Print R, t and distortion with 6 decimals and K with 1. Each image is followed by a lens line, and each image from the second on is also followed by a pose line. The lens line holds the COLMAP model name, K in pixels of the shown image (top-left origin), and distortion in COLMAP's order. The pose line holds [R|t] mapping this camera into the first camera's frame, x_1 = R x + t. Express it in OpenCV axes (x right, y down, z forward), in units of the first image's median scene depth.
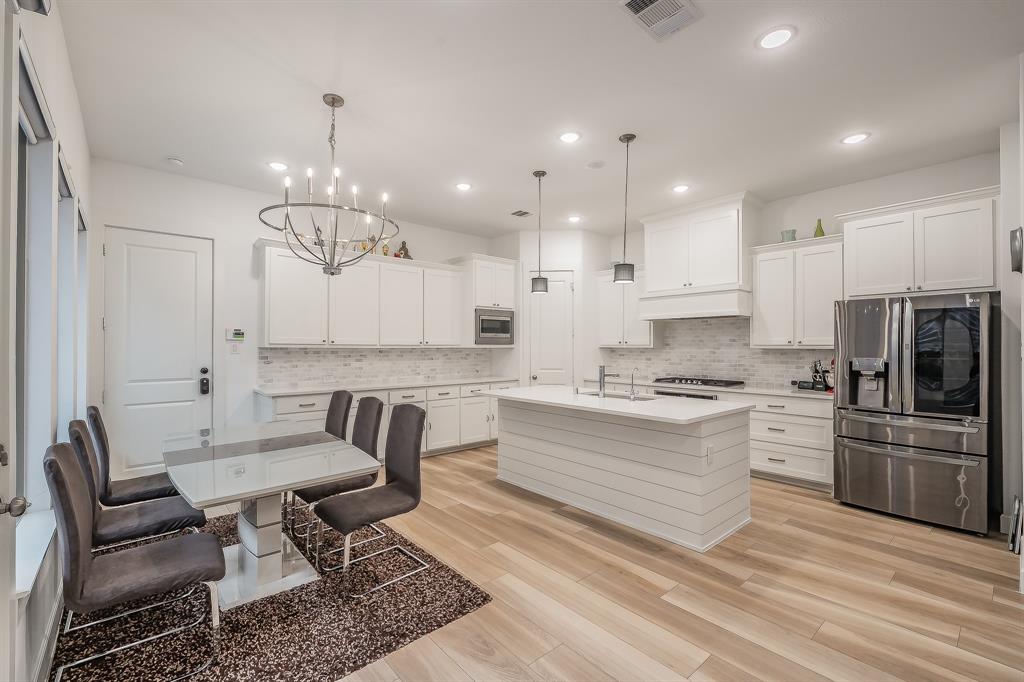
lens RADIAL K [[446.2, 0, 517.9], [0, 446.2, 340.7], [0, 0, 1]] dist [0.004192, 0.000226]
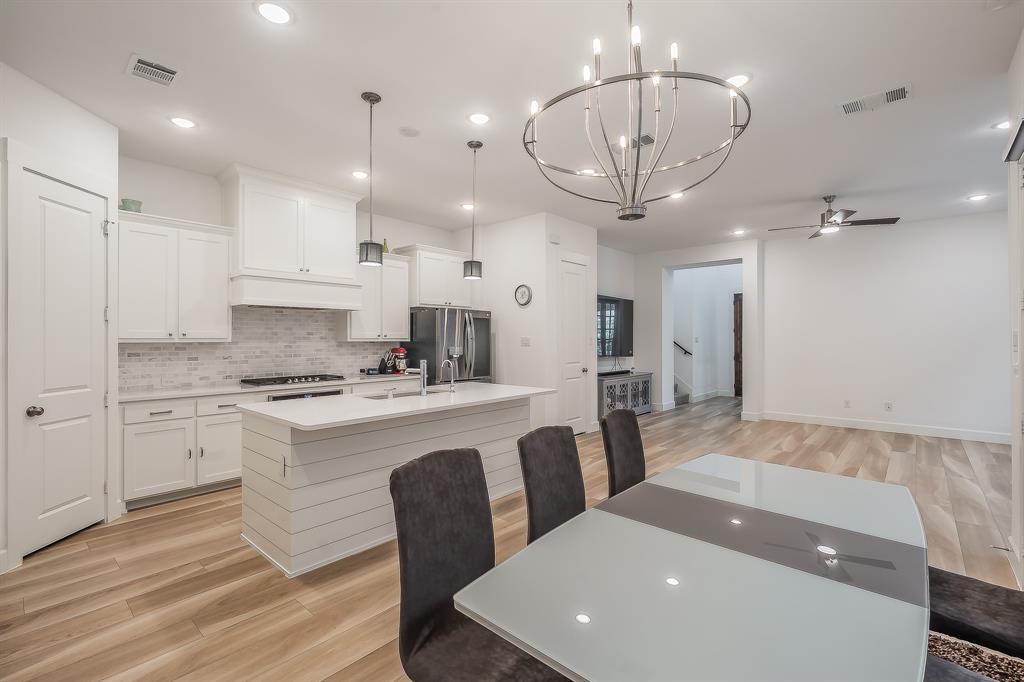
lens RADIAL K [[446.2, 0, 516.5], [0, 446.2, 339.4], [0, 0, 1]] dist [0.004192, 0.000226]
pose [[-0.116461, -0.000104, 0.993195, -0.590637], [-0.006258, 0.999980, -0.000629, 0.010622], [-0.993176, -0.006288, -0.116459, 0.738496]]
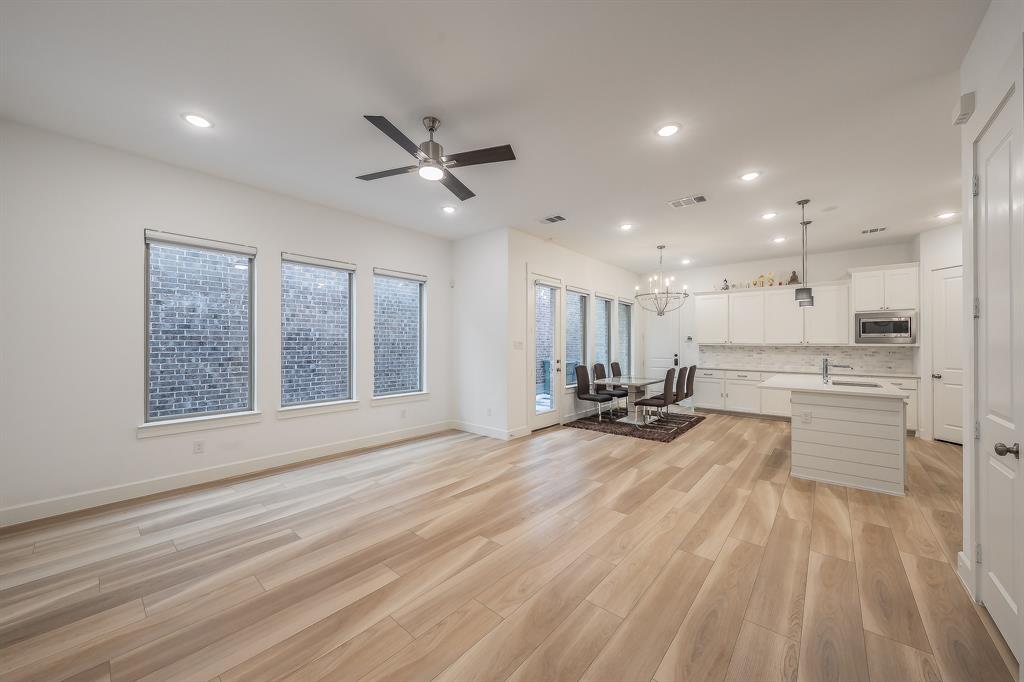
lens RADIAL K [[380.6, 0, 508.7], [0, 380.6, 343.3], [0, 0, 1]] dist [-0.000172, -0.000190]
pose [[0.135257, -0.007041, -0.990785, 0.966130], [0.002926, 0.999973, -0.006707, 0.015498], [0.990806, -0.001992, 0.135274, -0.083364]]
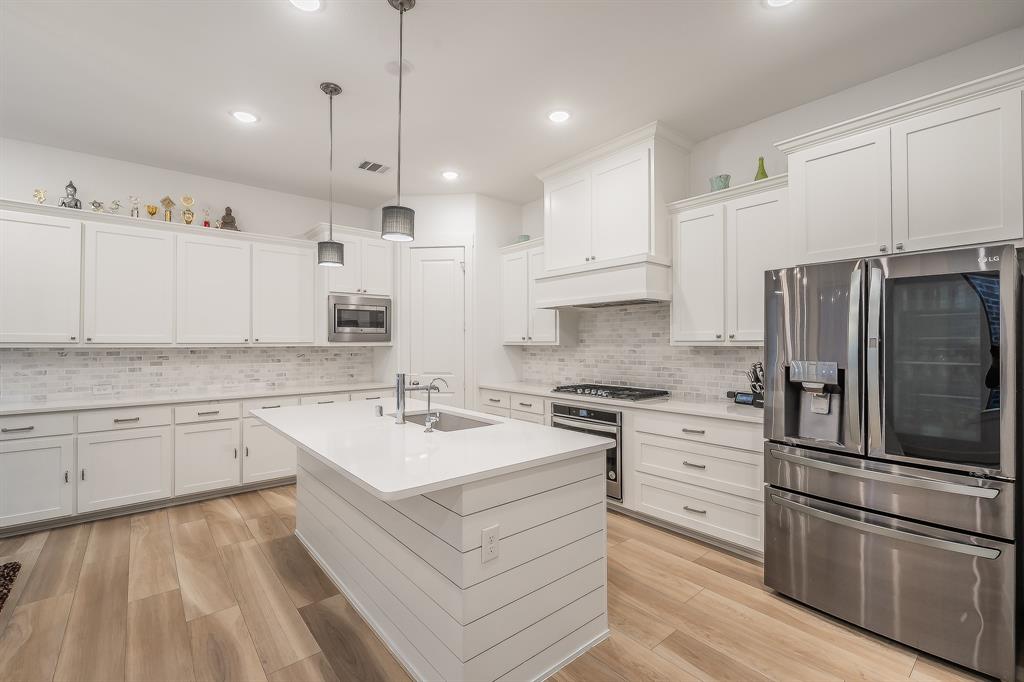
lens RADIAL K [[446.6, 0, 515.3], [0, 446.6, 338.5], [0, 0, 1]] dist [-0.000399, -0.000468]
pose [[0.999678, -0.004706, -0.024949, 0.296949], [0.004709, 0.999989, 0.000070, 0.004668], [0.024948, -0.000188, 0.999689, 0.289134]]
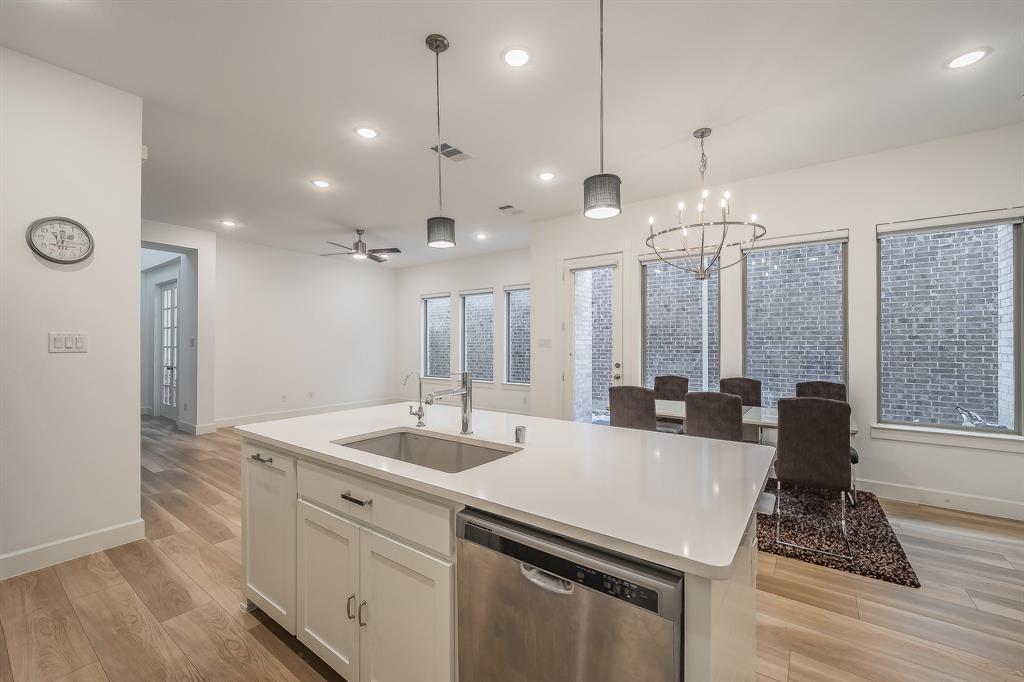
lens RADIAL K [[410.8, 0, 511.3], [0, 410.8, 338.7], [0, 0, 1]] dist [-0.000444, -0.000197]
pose [[-0.978464, 0.004556, -0.206366, 0.195407], [0.008831, 0.999765, -0.019797, 0.024369], [0.206227, -0.021193, -0.978275, 1.192822]]
